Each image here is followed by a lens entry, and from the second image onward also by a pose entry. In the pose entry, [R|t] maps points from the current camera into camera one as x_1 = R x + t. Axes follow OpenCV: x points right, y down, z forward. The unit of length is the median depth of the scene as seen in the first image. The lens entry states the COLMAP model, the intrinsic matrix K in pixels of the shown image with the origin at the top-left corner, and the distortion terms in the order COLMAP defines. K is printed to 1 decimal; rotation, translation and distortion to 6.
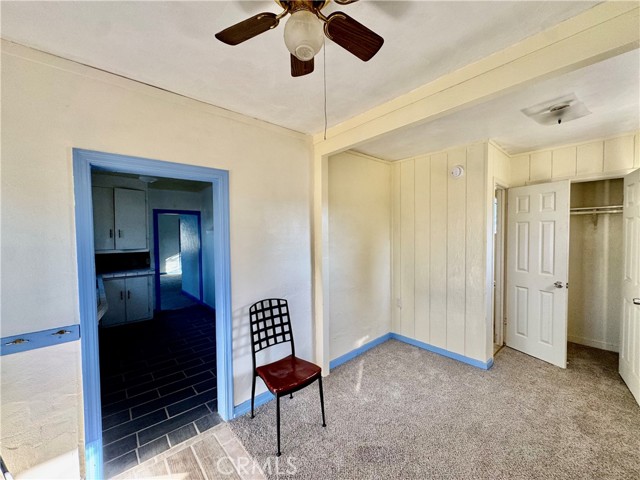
lens RADIAL K [[255.2, 0, 320.7], [0, 255.2, 240.1], [0, 0, 1]] dist [-0.001062, 0.000005]
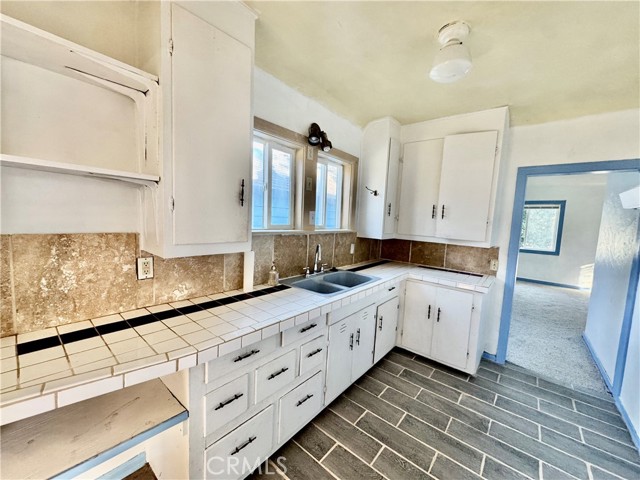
lens RADIAL K [[255.2, 0, 320.7], [0, 255.2, 240.1], [0, 0, 1]] dist [-0.001062, 0.000005]
pose [[0.151954, 0.111277, -0.982104, -0.221233], [-0.072191, 0.992238, 0.101255, 0.001030], [0.985748, 0.055513, 0.158808, 0.592210]]
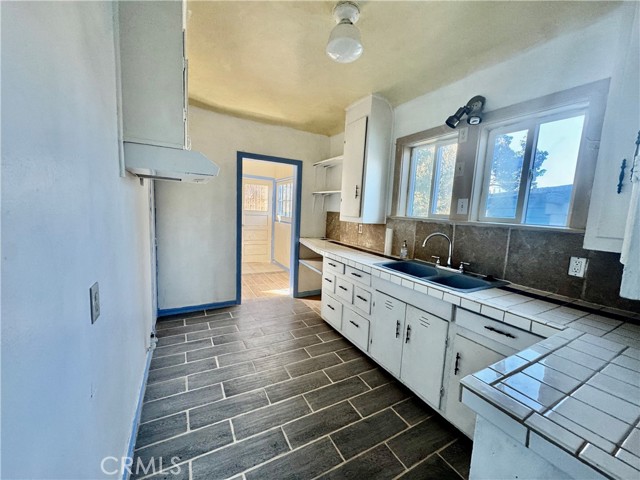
lens RADIAL K [[255.2, 0, 320.7], [0, 255.2, 240.1], [0, 0, 1]] dist [-0.001062, 0.000005]
pose [[-0.976154, -0.061031, 0.208322, -0.794197], [-0.030925, 0.988974, 0.144828, 0.016365], [-0.214864, 0.134932, -0.967278, 1.475944]]
